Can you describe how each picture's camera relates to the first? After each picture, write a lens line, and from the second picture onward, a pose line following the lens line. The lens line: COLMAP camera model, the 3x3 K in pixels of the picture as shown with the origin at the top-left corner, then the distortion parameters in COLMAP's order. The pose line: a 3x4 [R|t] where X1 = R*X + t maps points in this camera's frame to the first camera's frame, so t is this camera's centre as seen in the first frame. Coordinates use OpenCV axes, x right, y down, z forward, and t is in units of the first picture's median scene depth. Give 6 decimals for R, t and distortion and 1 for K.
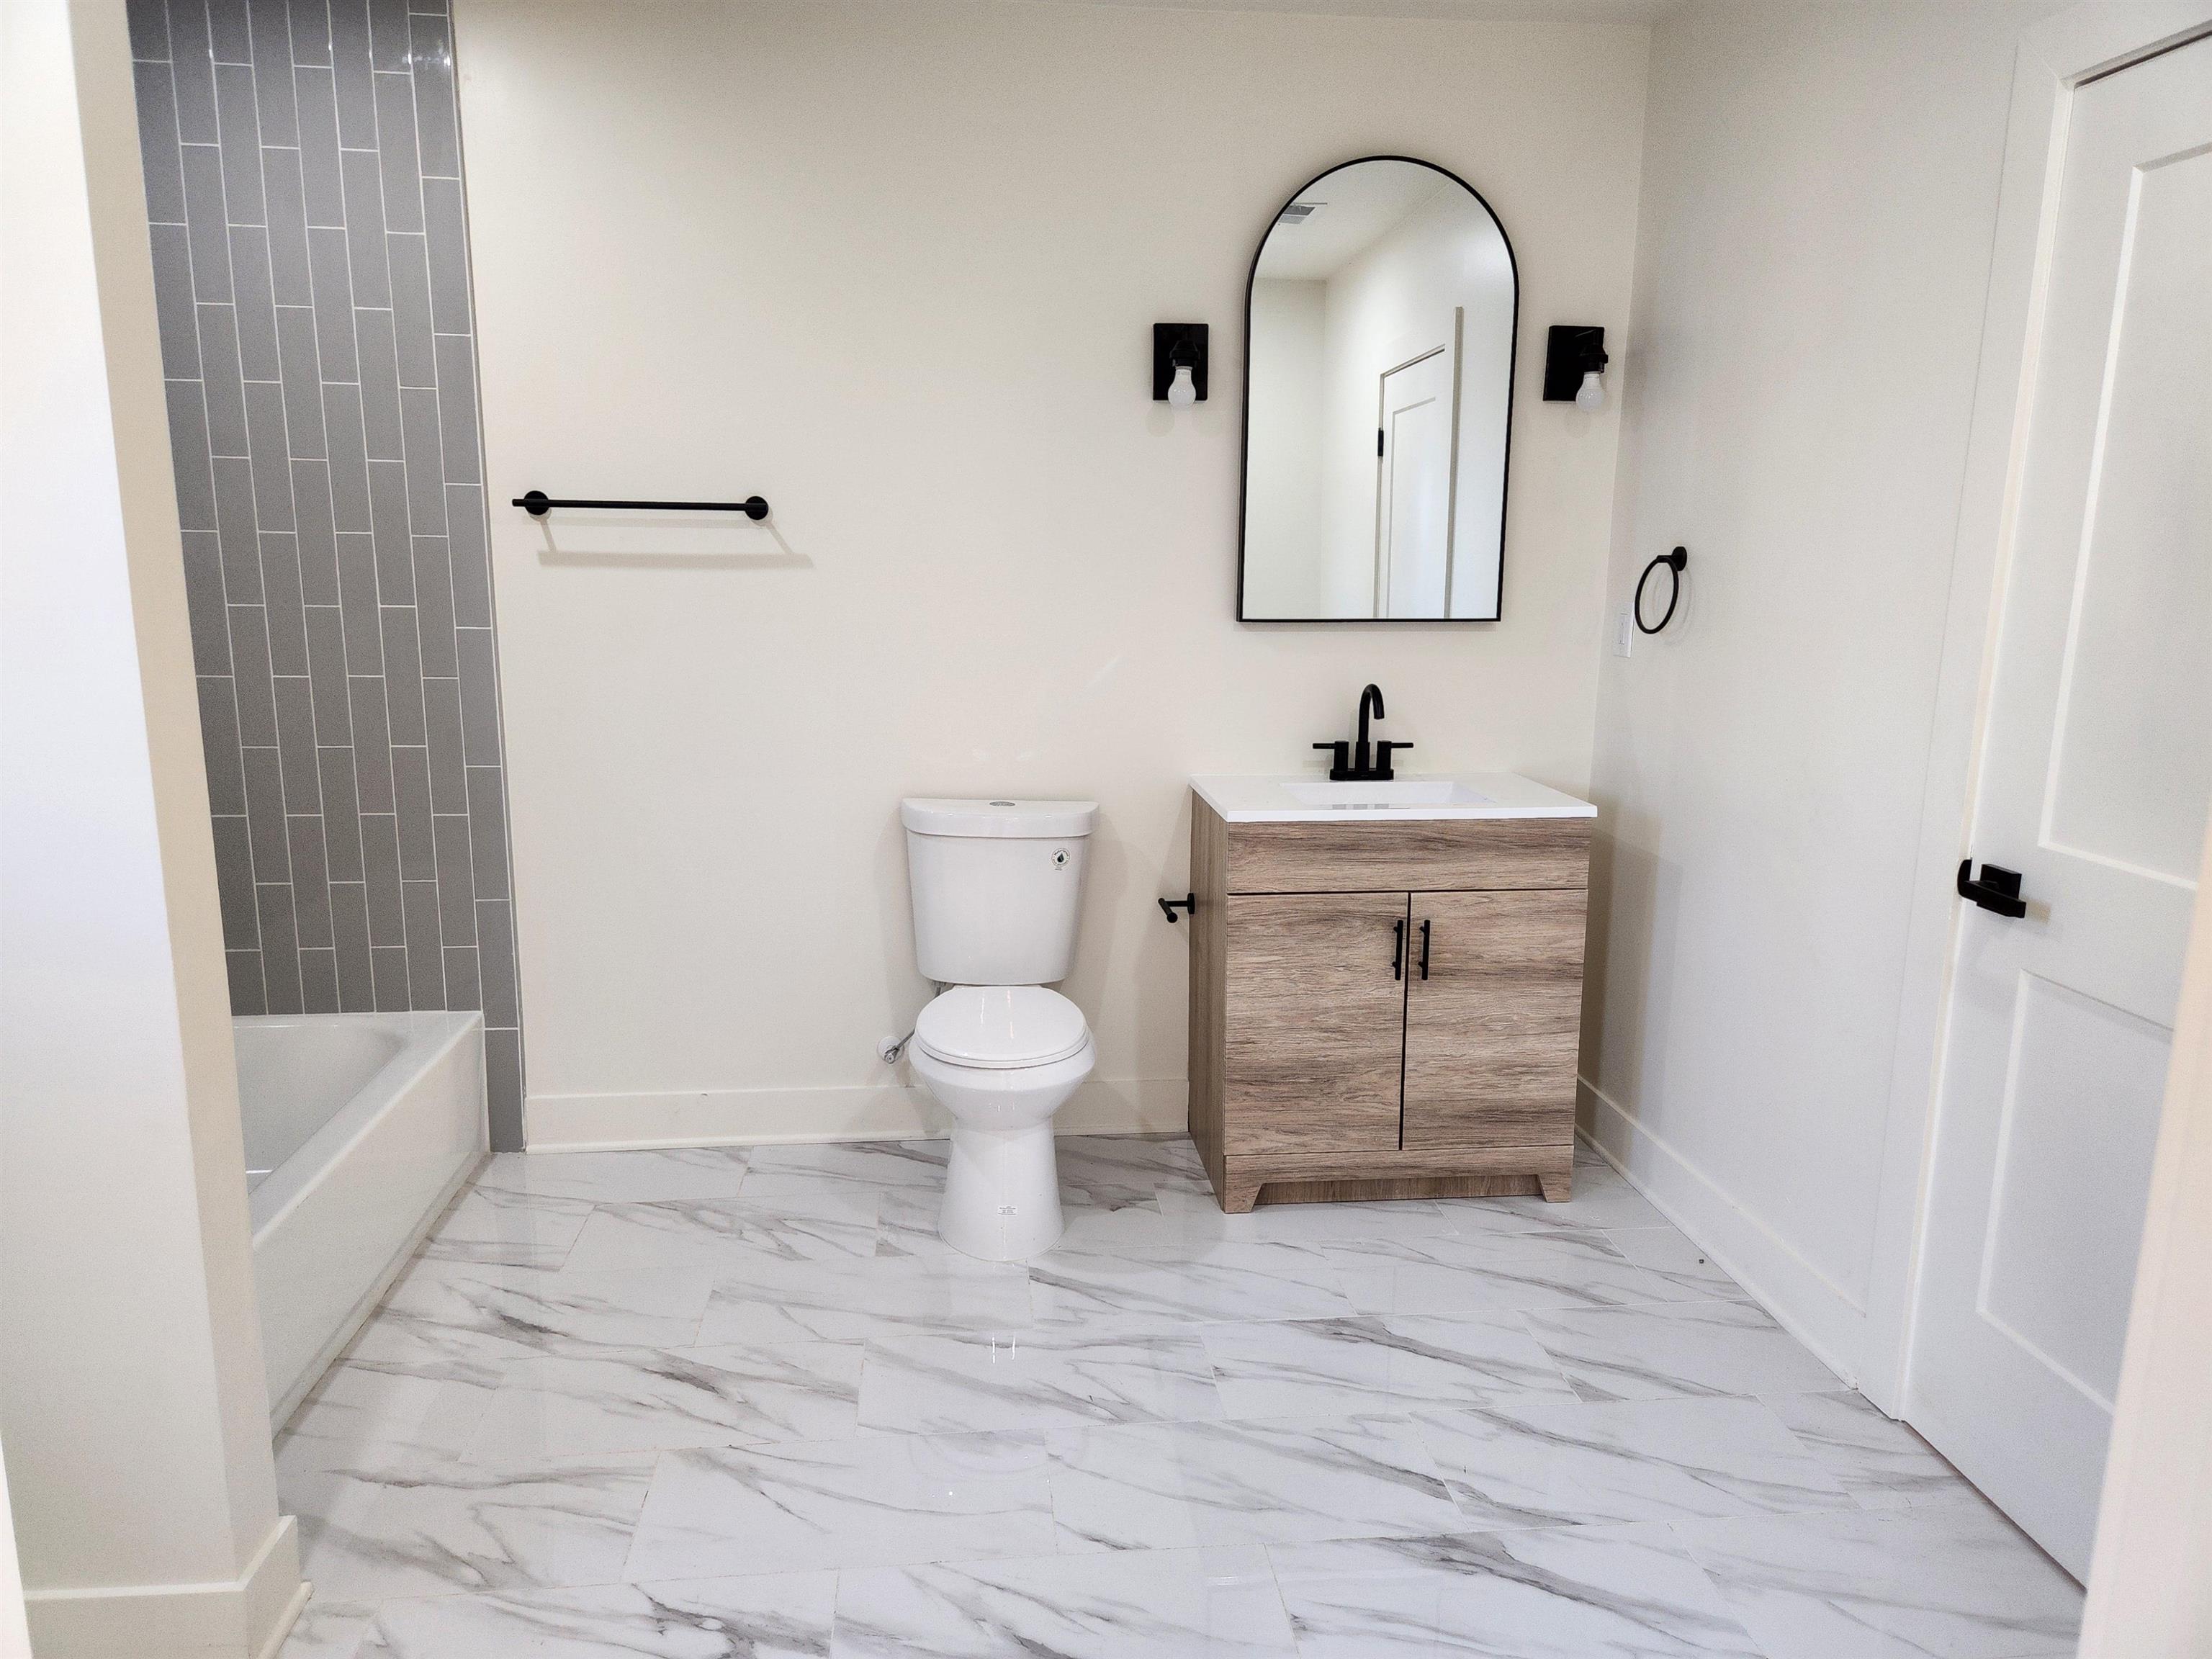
lens RADIAL K [[1460.8, 0, 1106.0], [0, 1460.8, 829.5], [0, 0, 1]] dist [0.072711, -0.065370]
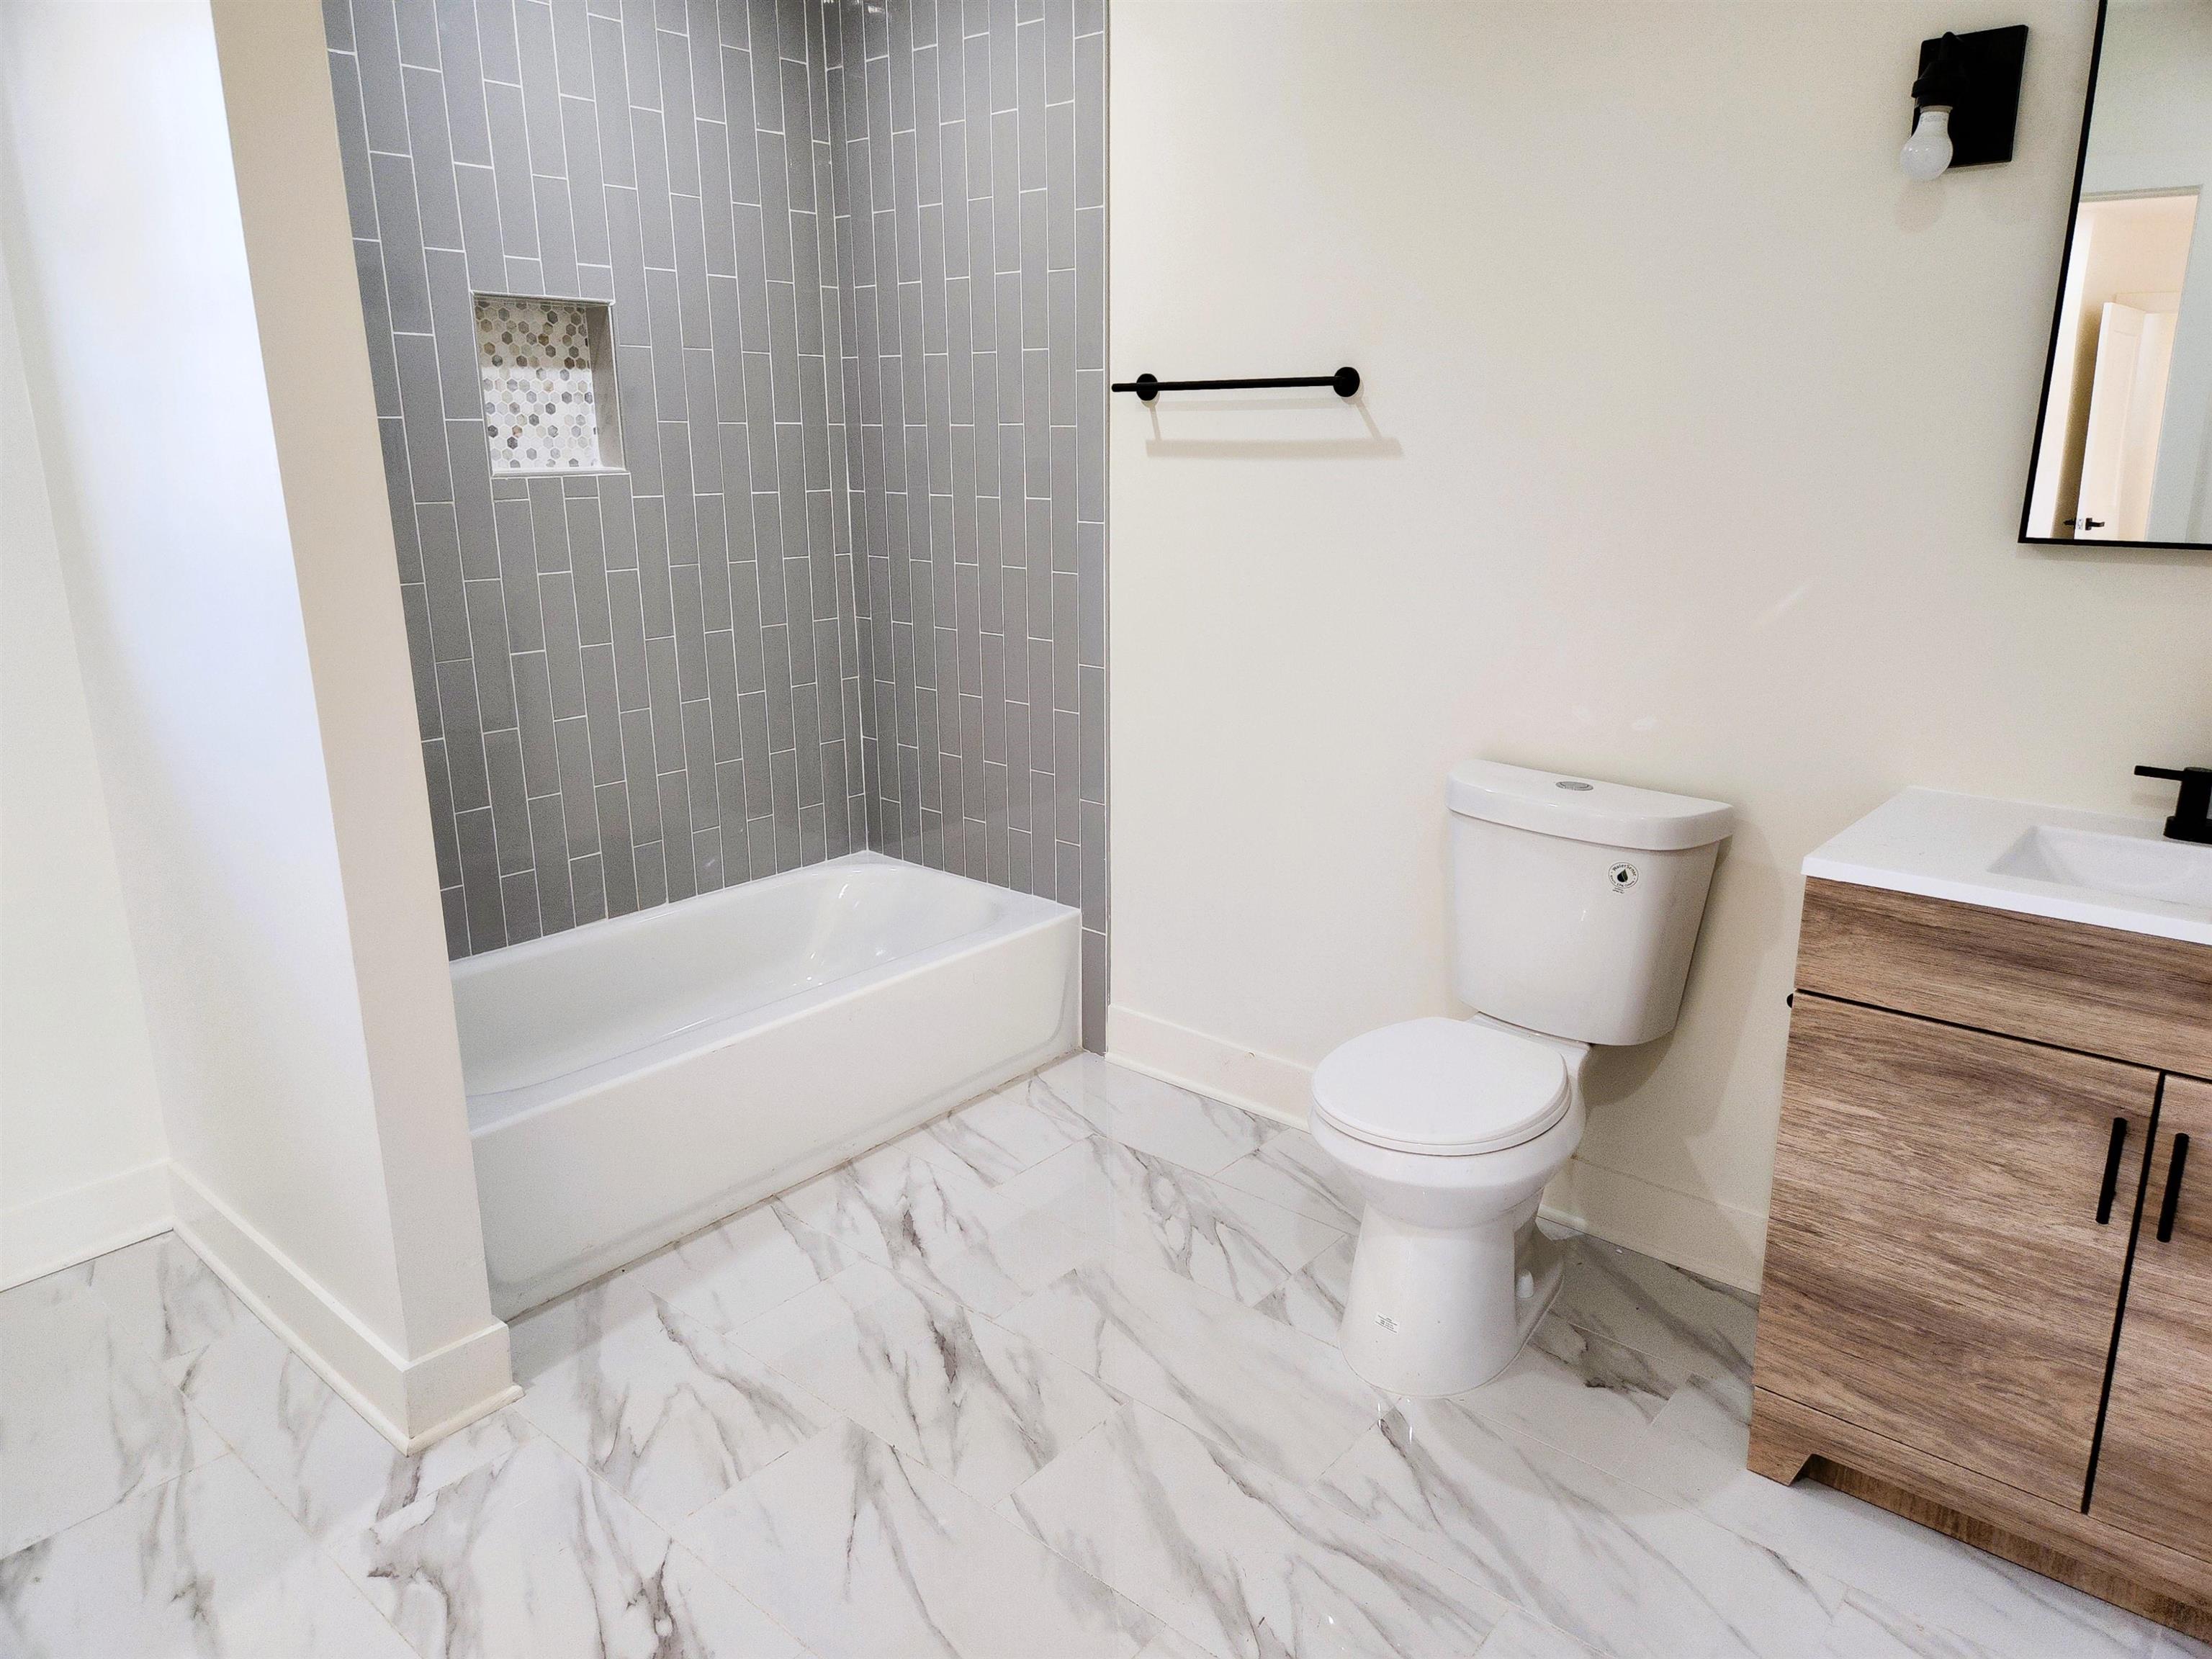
lens RADIAL K [[1460.8, 0, 1106.0], [0, 1460.8, 829.5], [0, 0, 1]] dist [0.072711, -0.065370]
pose [[0.688533, 0.177132, -0.703240, 0.302434], [-0.126187, 0.984182, 0.124348, -0.061215], [0.714143, 0.003122, 0.699993, 0.348181]]
